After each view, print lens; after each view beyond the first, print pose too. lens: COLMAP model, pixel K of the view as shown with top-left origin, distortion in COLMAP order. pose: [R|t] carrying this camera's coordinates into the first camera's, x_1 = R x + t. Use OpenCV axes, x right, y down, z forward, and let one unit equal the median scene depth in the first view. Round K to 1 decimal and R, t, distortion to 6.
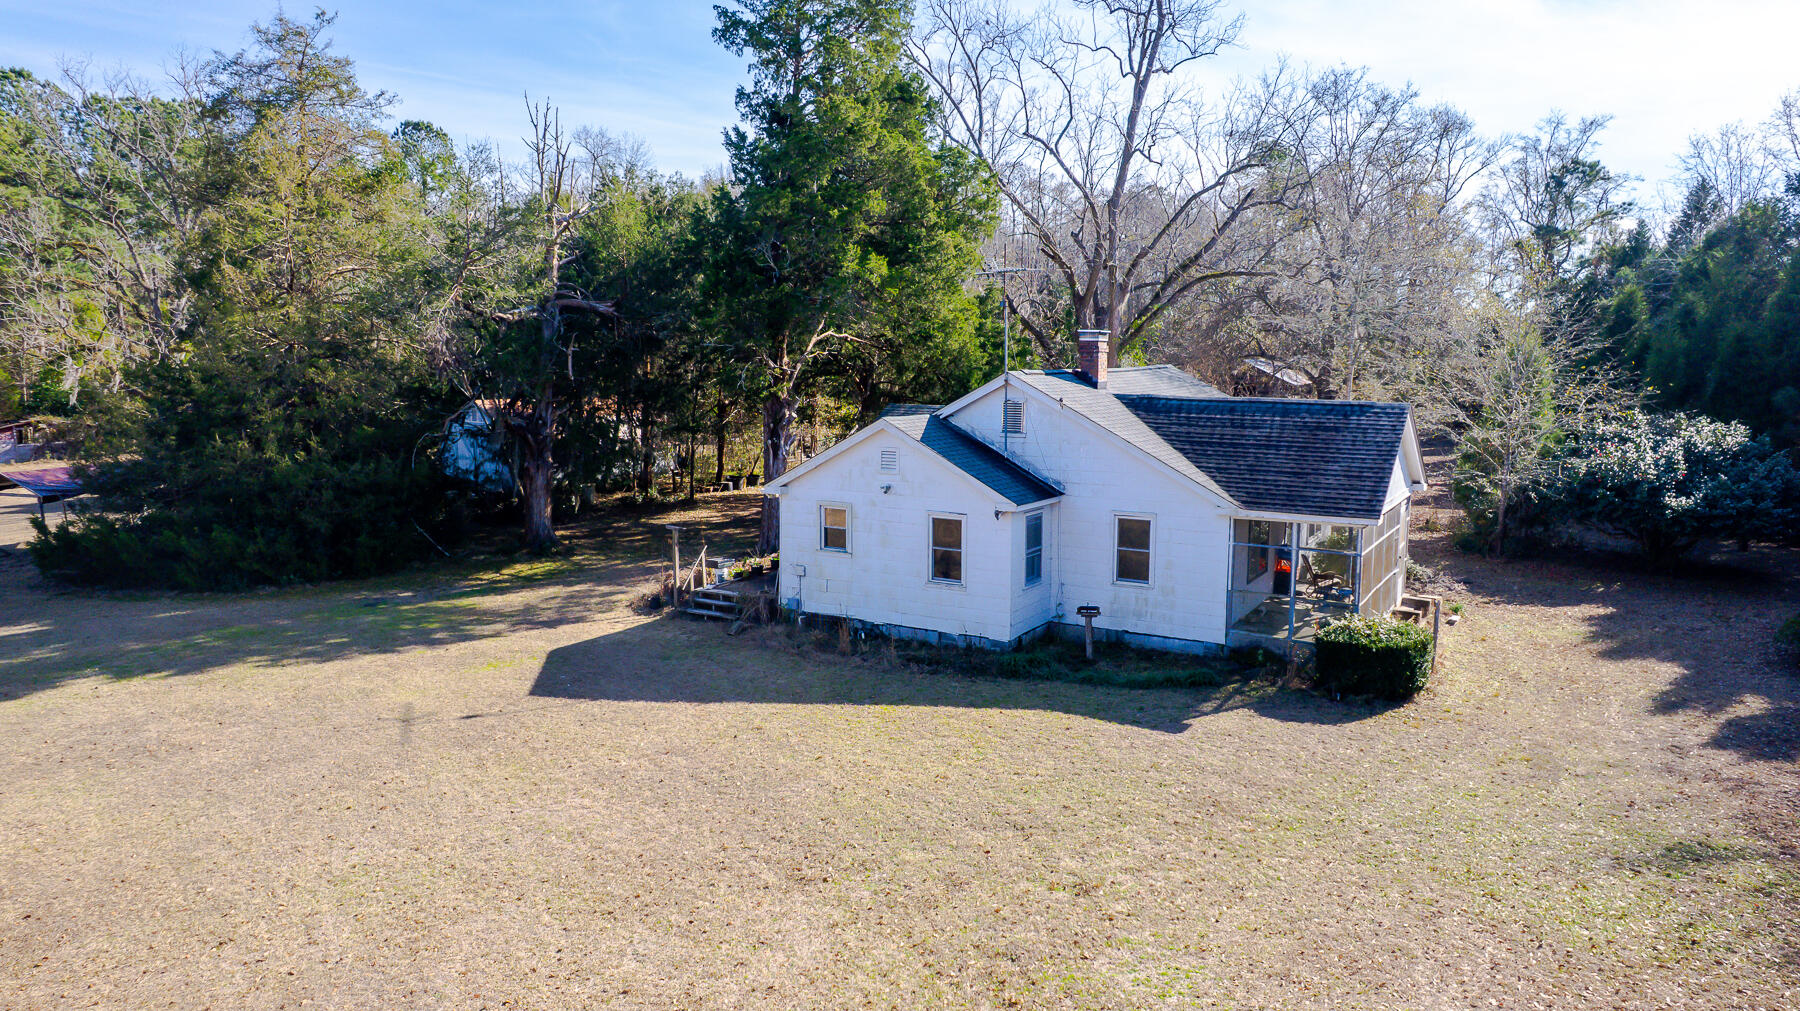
lens RADIAL K [[1163.3, 0, 909.5], [0, 1163.3, 502.4], [0, 0, 1]] dist [-0.079075, 0.081910]
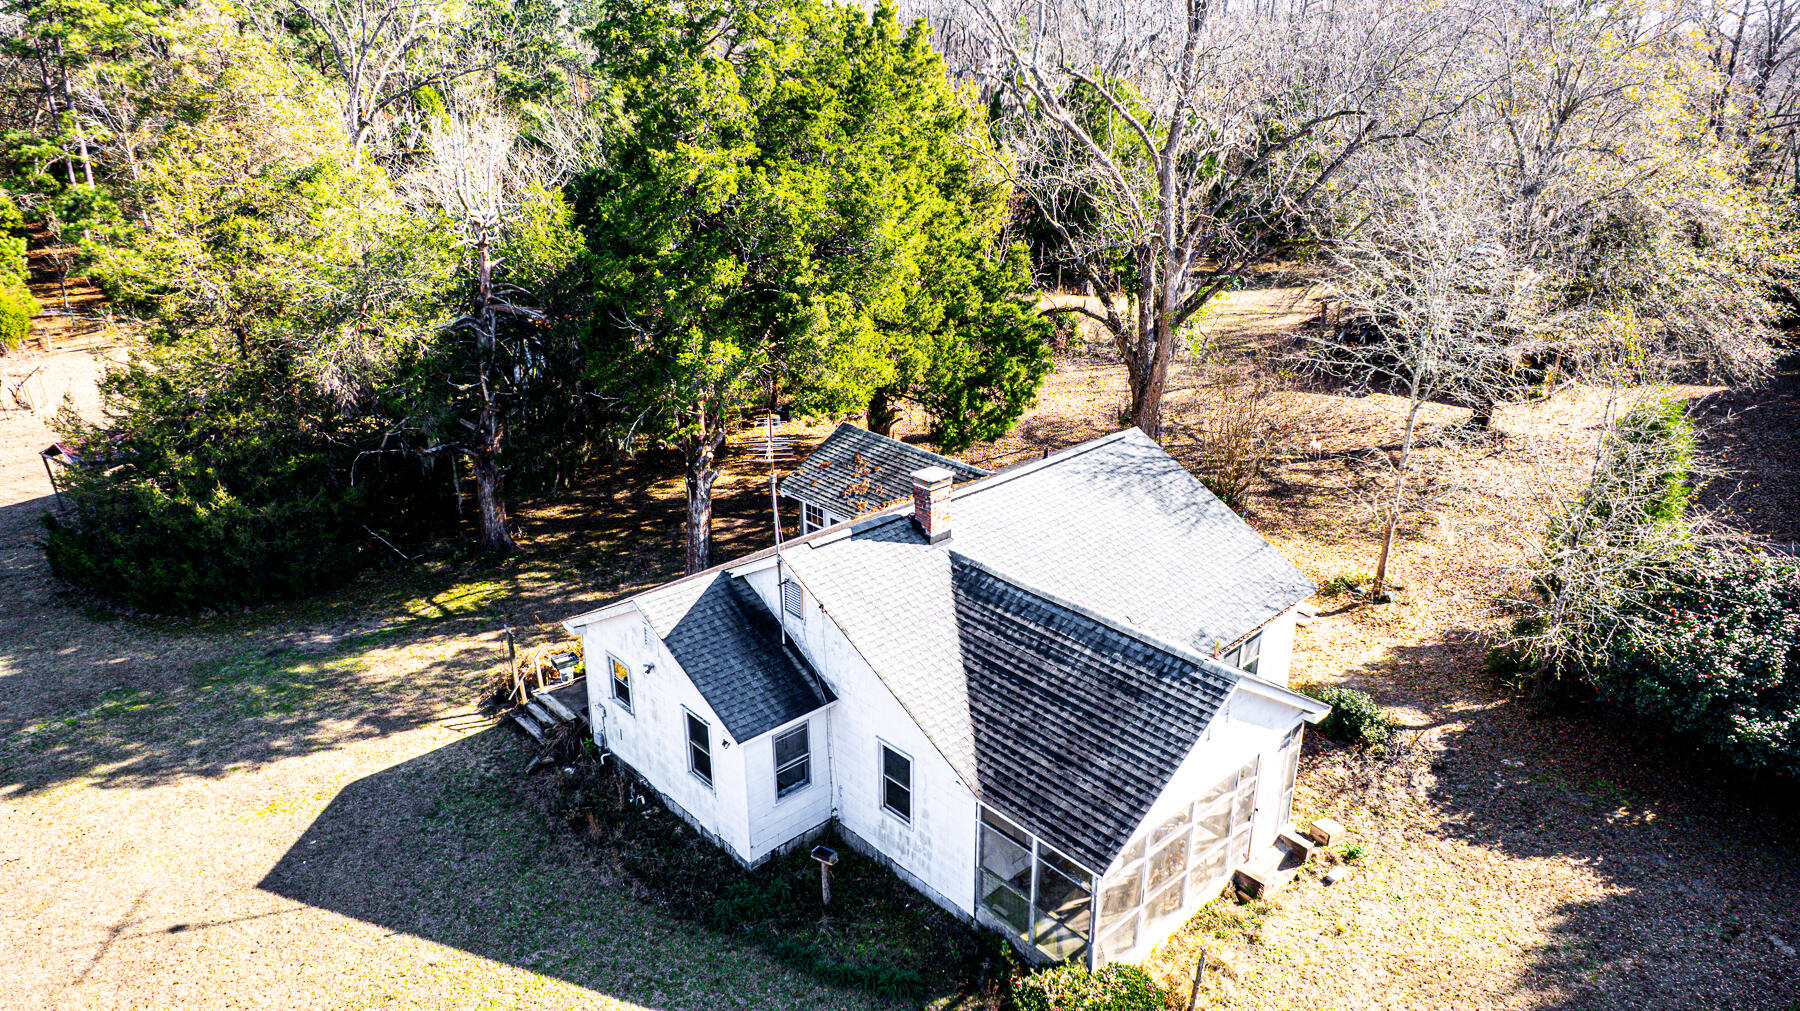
lens RADIAL K [[1163.3, 0, 909.5], [0, 1163.3, 502.4], [0, 0, 1]] dist [-0.079075, 0.081910]
pose [[0.956258, 0.096200, -0.276255, 0.353958], [-0.027502, 0.969762, 0.242499, -0.309935], [0.291230, -0.224294, 0.929988, 0.221049]]
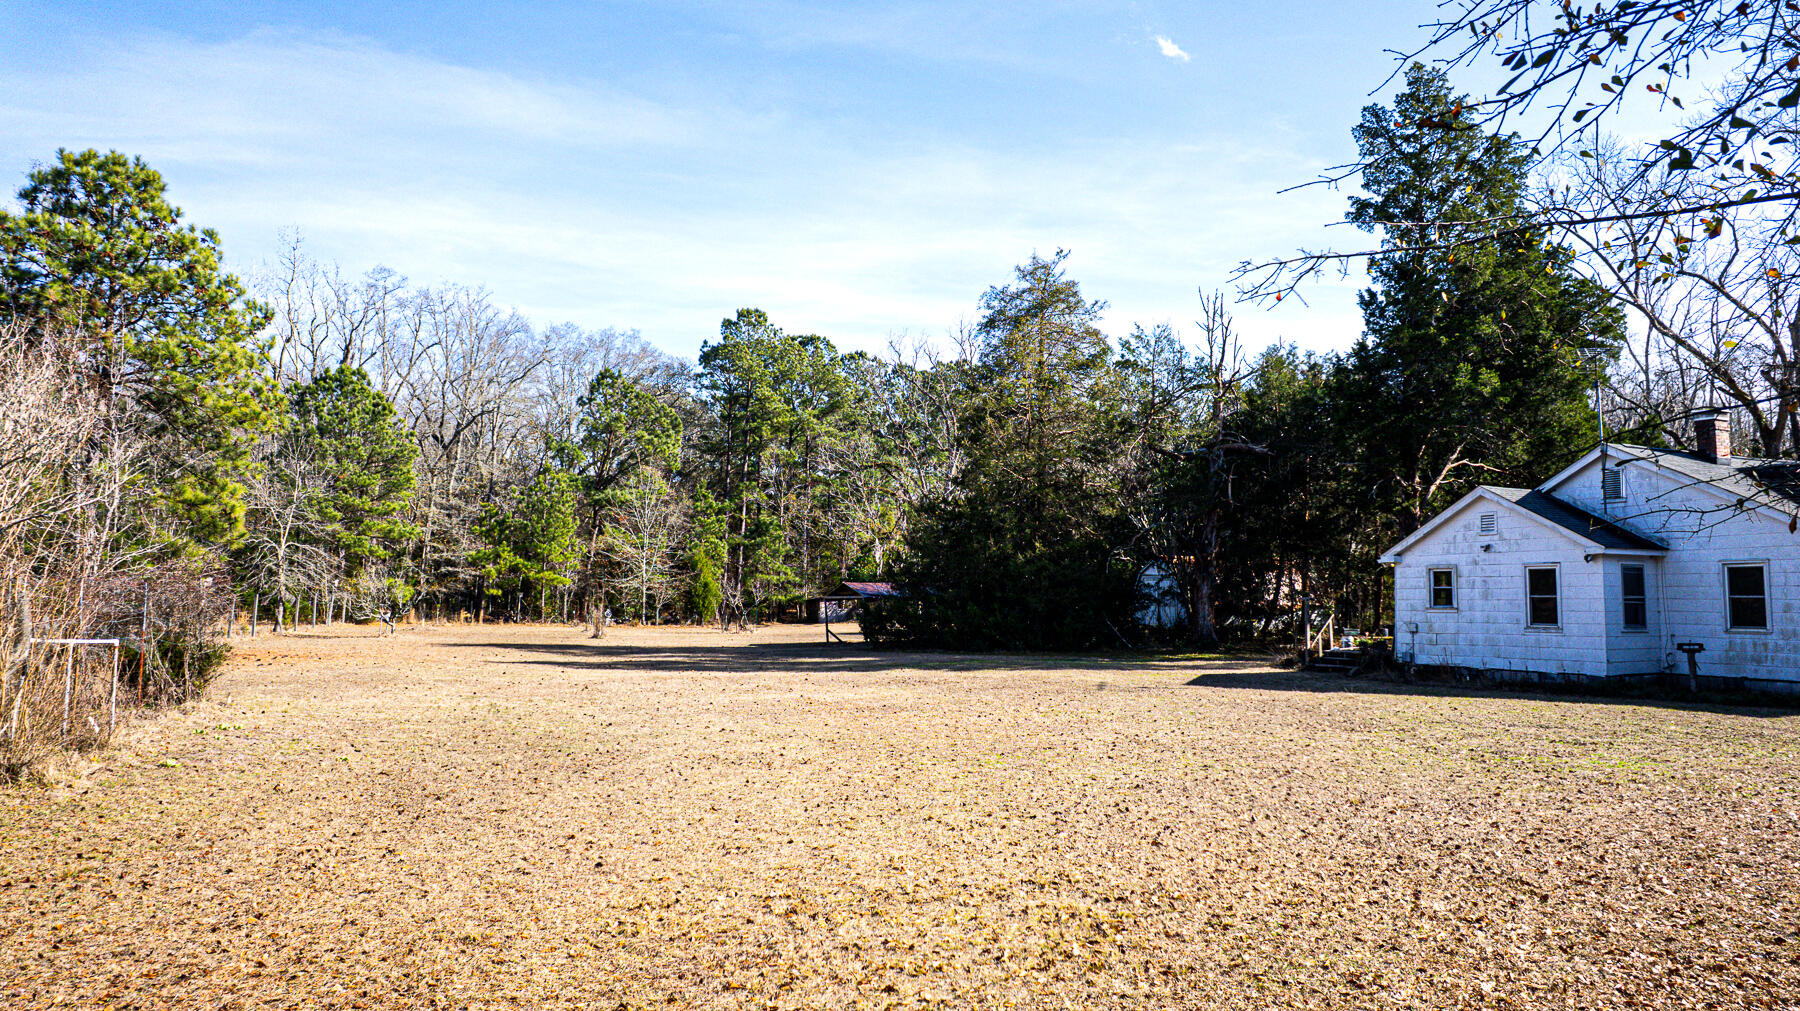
lens RADIAL K [[1163.3, 0, 909.5], [0, 1163.3, 502.4], [0, 0, 1]] dist [-0.079075, 0.081910]
pose [[0.833756, -0.040119, -0.550674, 0.113961], [-0.080339, 0.977927, -0.192885, 0.182200], [0.546258, 0.205059, 0.812129, -0.213083]]
